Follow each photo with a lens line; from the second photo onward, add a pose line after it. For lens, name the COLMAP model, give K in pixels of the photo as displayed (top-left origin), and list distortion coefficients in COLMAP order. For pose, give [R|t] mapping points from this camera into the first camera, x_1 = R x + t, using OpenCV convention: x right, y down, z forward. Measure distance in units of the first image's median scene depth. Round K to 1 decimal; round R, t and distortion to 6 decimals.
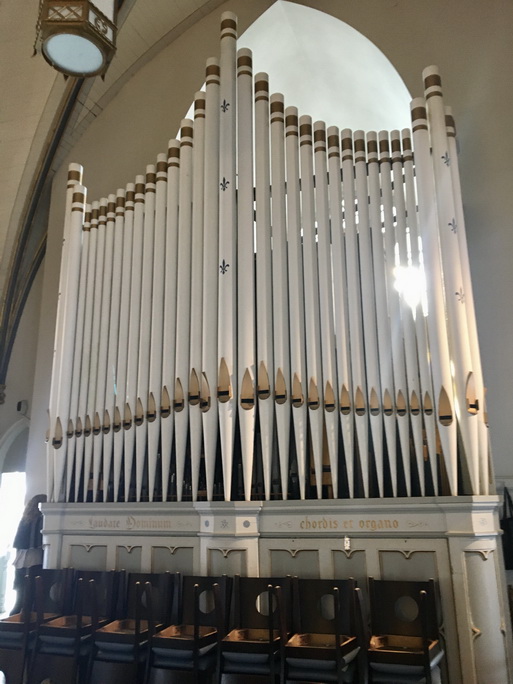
lens RADIAL K [[593.0, 0, 247.7], [0, 593.0, 330.4], [0, 0, 1]] dist [0.054513, -0.010621]
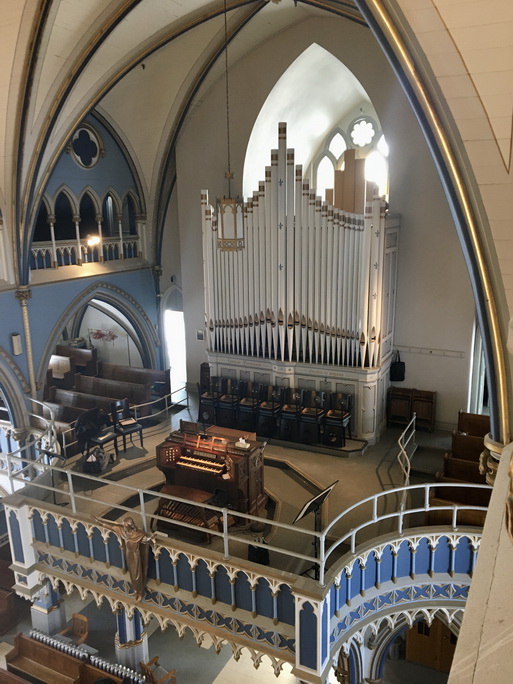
lens RADIAL K [[575.7, 0, 256.5], [0, 575.7, 342.0], [0, 0, 1]] dist [0.081992, -0.002765]
pose [[0.997458, 0.011227, -0.070368, 0.028372], [0.025043, 0.869287, 0.493672, -1.012034], [0.066712, -0.494179, 0.866797, -1.138564]]
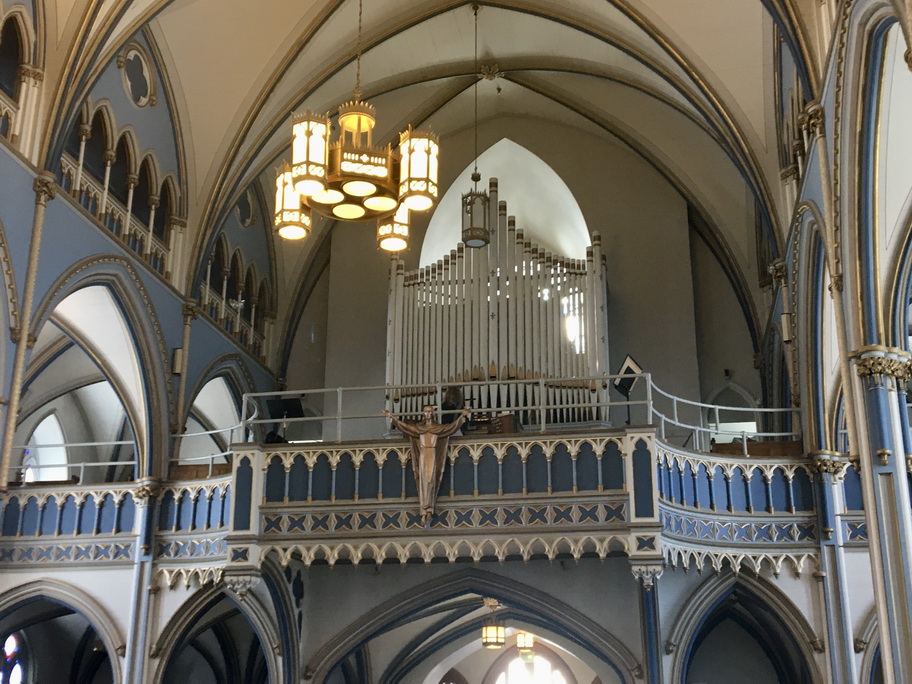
lens RADIAL K [[1158.3, 0, 456.0], [0, 1158.3, 342.0], [0, 0, 1]] dist [0.176266, 0.009801]
pose [[0.975298, 0.083886, 0.204343, -1.007071], [-0.072859, 0.995480, -0.060916, 0.240959], [-0.208529, 0.044523, 0.977002, -2.954046]]
